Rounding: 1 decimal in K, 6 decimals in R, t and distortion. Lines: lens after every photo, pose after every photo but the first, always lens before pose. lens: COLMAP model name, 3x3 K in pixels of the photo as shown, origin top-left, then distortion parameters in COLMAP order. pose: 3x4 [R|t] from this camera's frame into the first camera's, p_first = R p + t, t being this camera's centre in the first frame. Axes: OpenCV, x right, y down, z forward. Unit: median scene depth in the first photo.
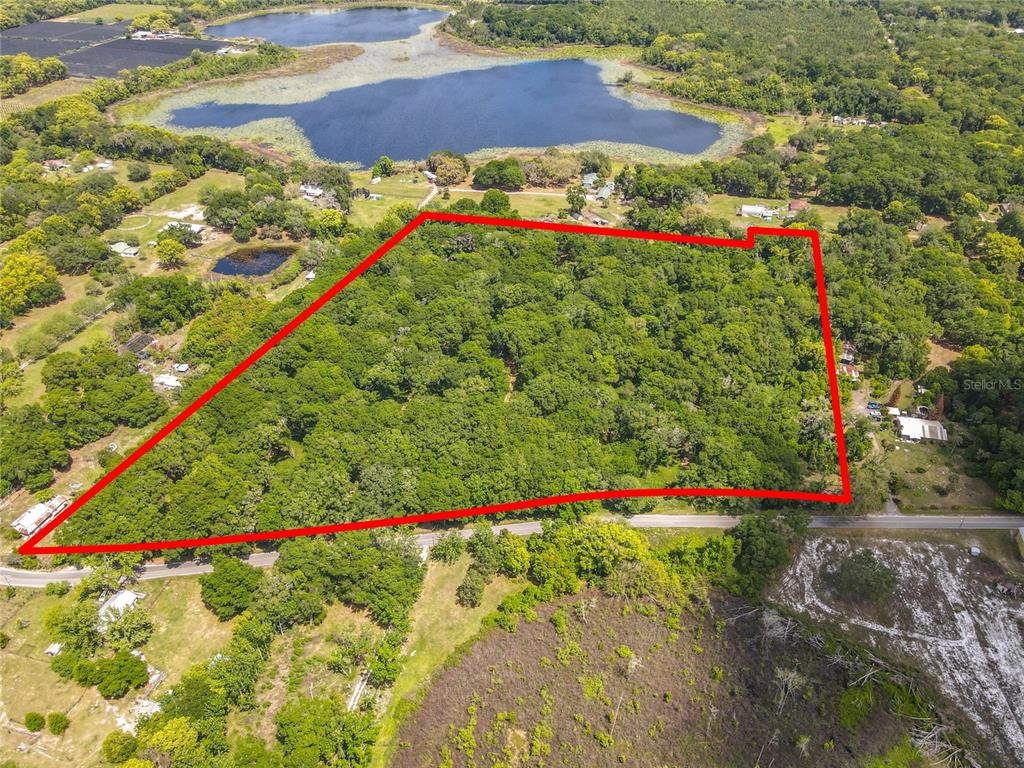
lens RADIAL K [[737.6, 0, 512.0], [0, 737.6, 384.0], [0, 0, 1]] dist [0.013567, 0.010427]
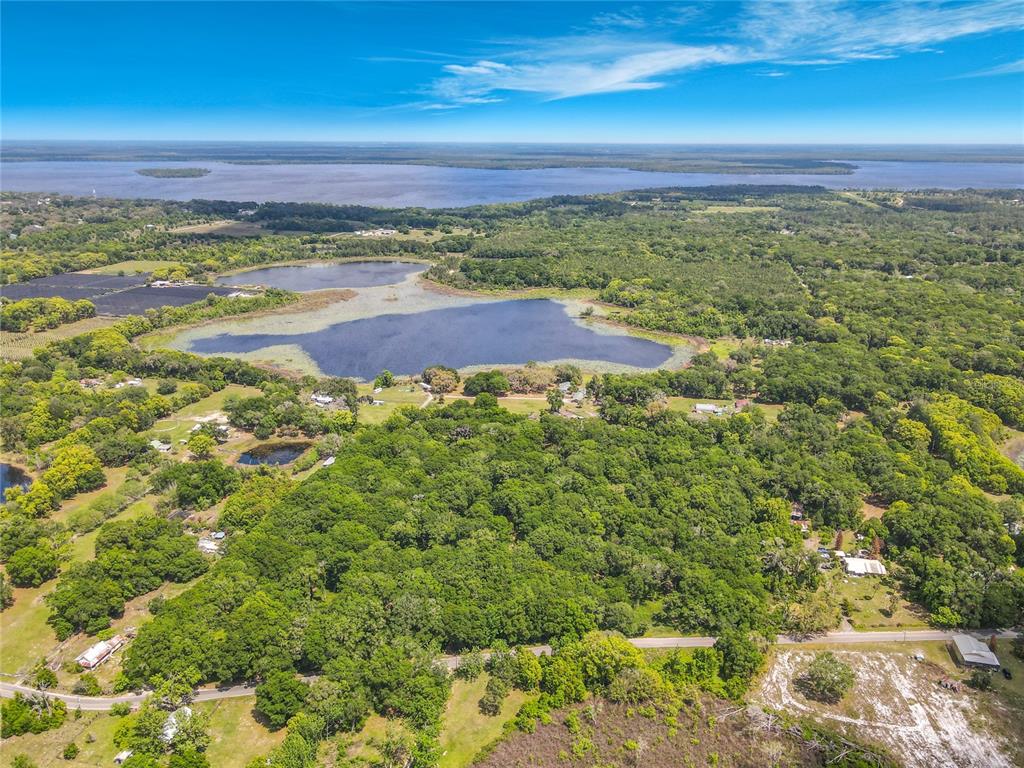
lens RADIAL K [[737.6, 0, 512.0], [0, 737.6, 384.0], [0, 0, 1]] dist [0.013567, 0.010427]
pose [[0.998788, -0.010103, 0.048166, -0.050464], [0.024425, 0.951421, -0.306923, 0.111856], [-0.042725, 0.307727, 0.950515, -0.154369]]
